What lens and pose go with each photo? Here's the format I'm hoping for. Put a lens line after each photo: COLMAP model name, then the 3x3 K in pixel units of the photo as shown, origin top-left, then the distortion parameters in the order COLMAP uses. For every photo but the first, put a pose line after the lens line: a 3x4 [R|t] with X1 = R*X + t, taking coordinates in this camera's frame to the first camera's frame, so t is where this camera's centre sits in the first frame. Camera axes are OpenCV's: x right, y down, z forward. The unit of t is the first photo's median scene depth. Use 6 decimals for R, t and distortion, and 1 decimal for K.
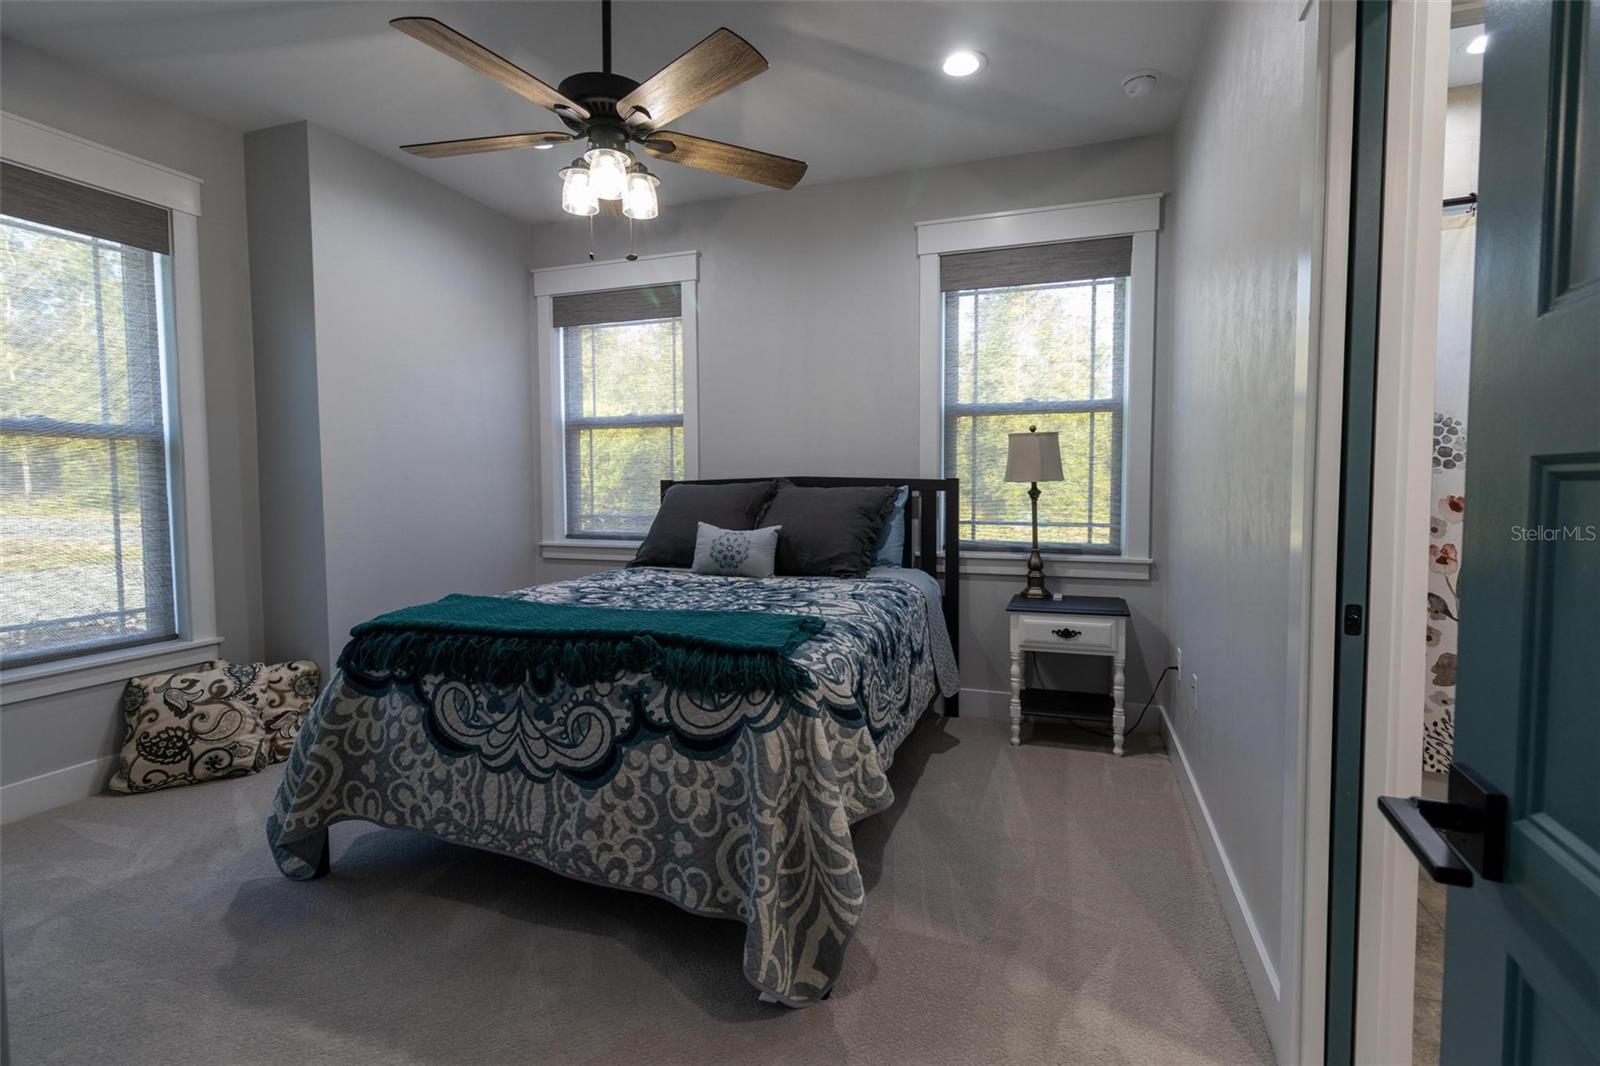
lens RADIAL K [[733.0, 0, 800.2], [0, 733.0, 520.5], [0, 0, 1]] dist [-0.000640, -0.000451]
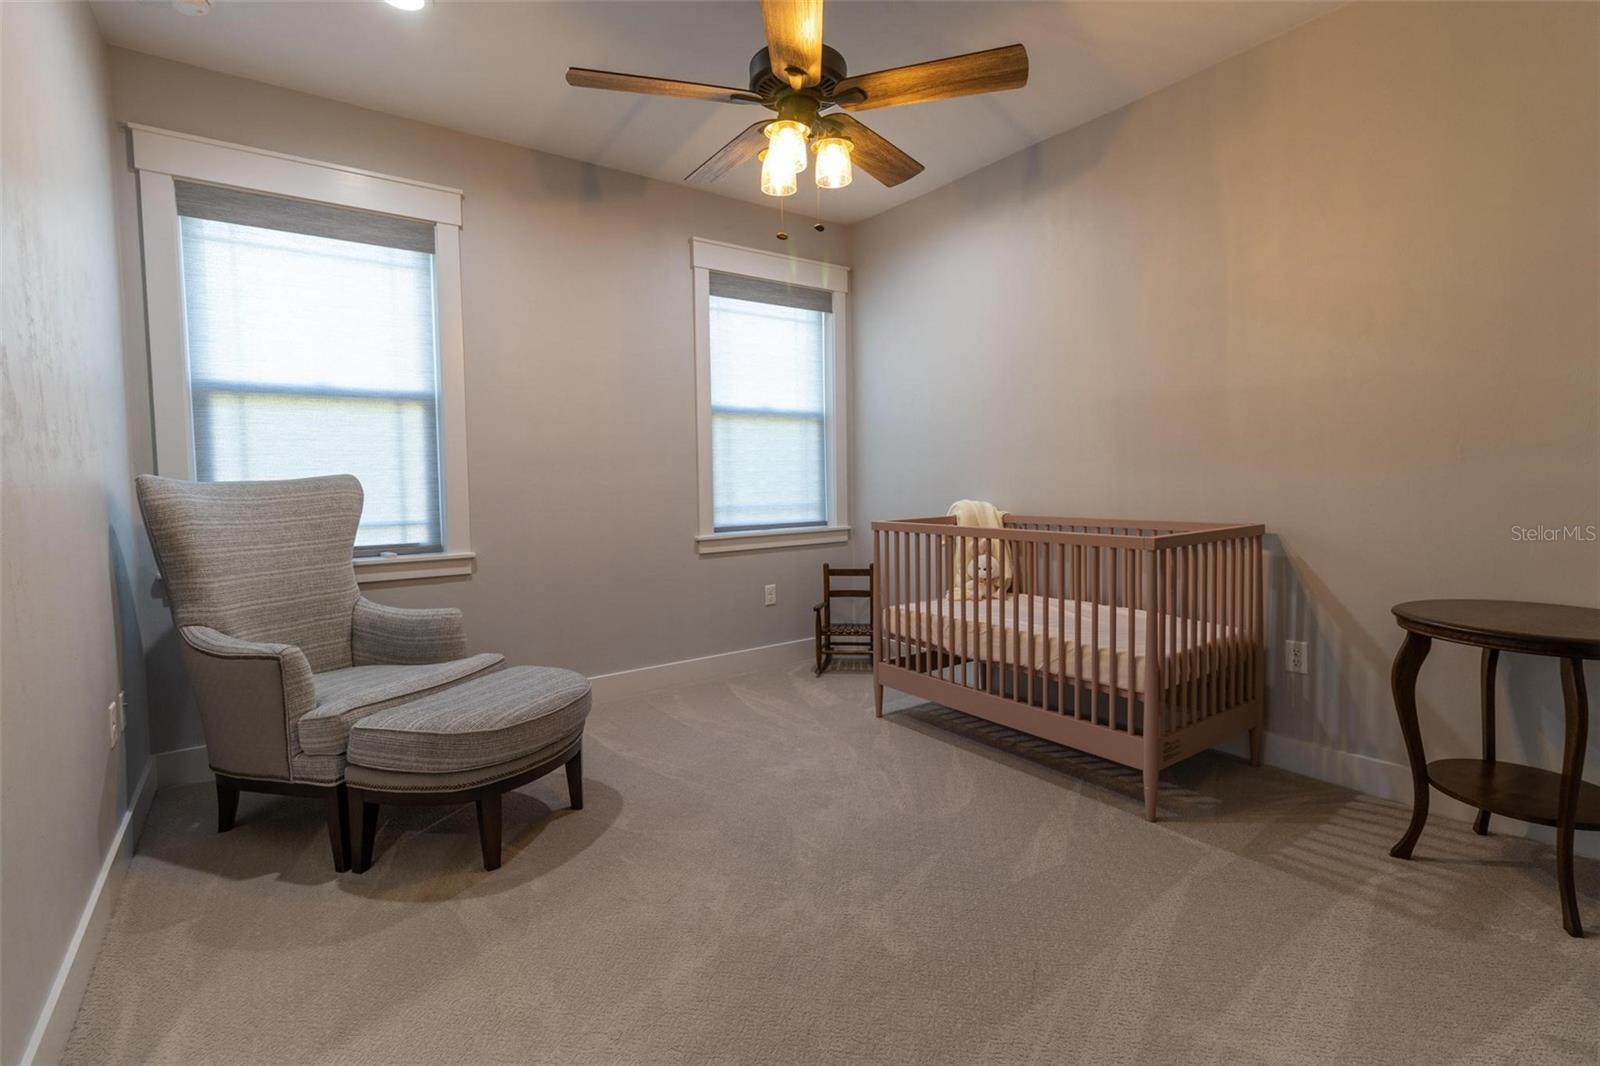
lens RADIAL K [[733.0, 0, 797.6], [0, 733.0, 545.9], [0, 0, 1]] dist [-0.000640, -0.000451]
pose [[0.561368, -0.085169, 0.823172, -0.108562], [0.053511, 0.996344, 0.066594, -0.001419], [-0.825835, 0.006665, 0.563873, 0.039655]]
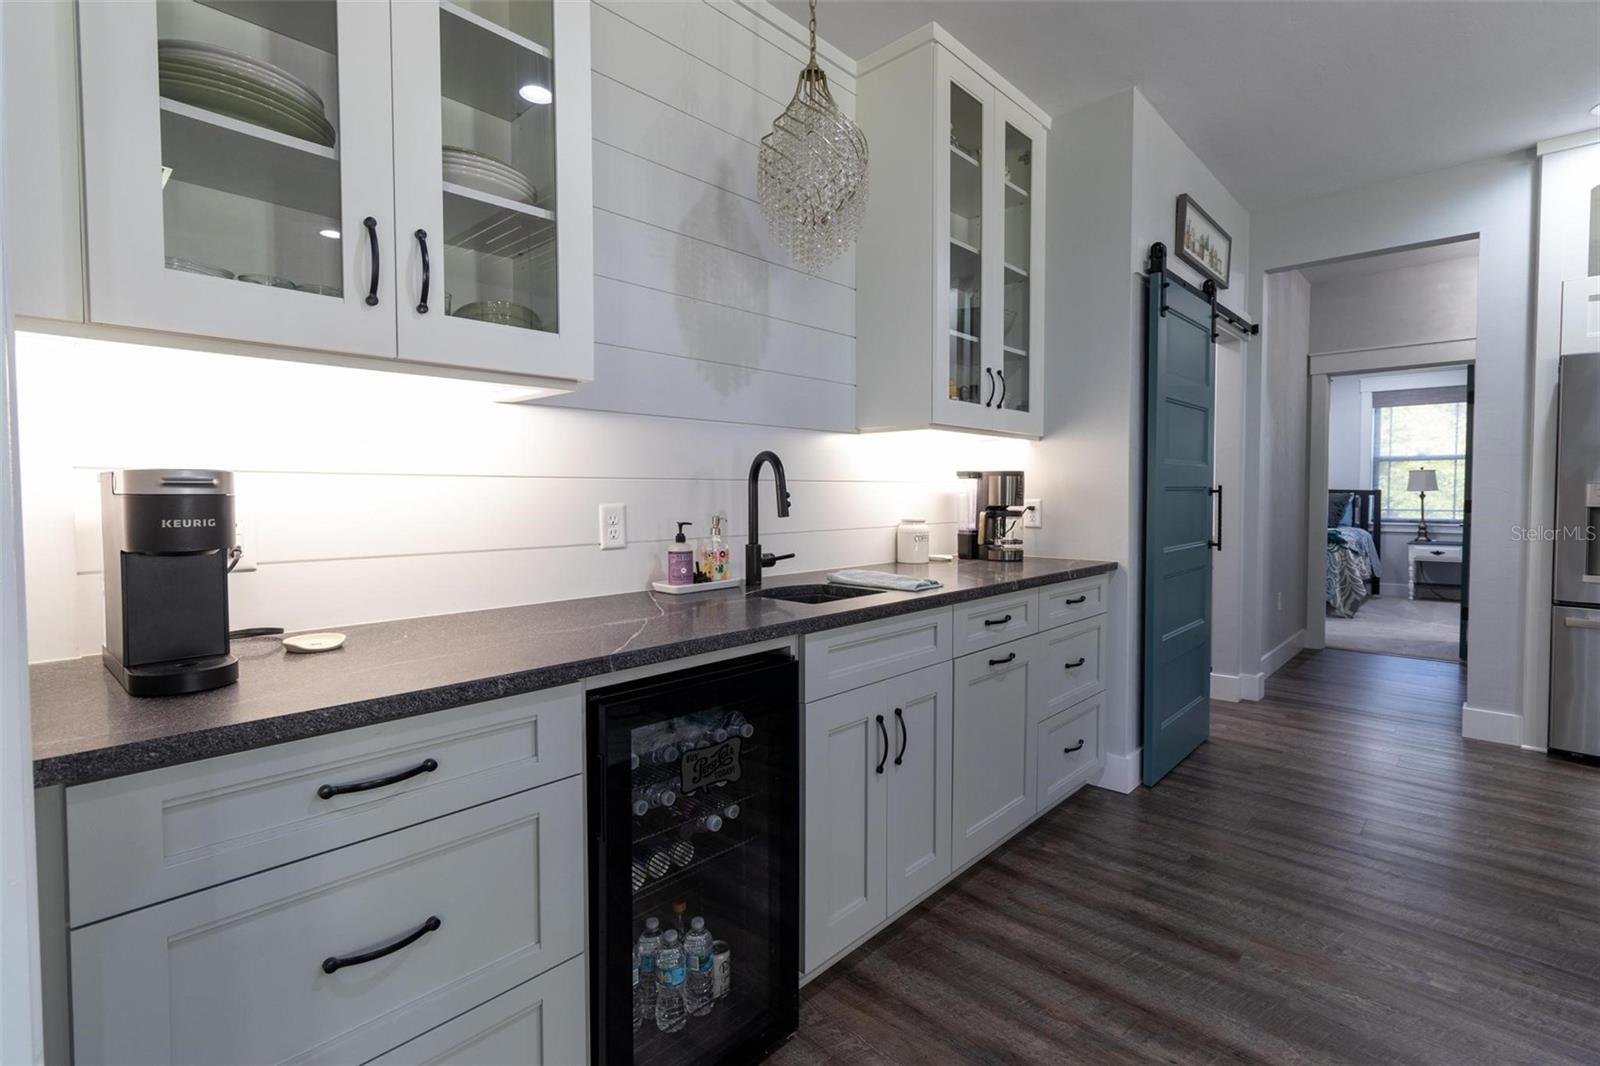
lens RADIAL K [[733.0, 0, 801.5], [0, 733.0, 522.2], [0, 0, 1]] dist [-0.000640, -0.000451]
pose [[0.919641, 0.017497, -0.392370, -0.567318], [-0.025824, 0.999539, -0.015954, 0.131465], [0.391910, 0.024805, 0.919669, -1.869275]]
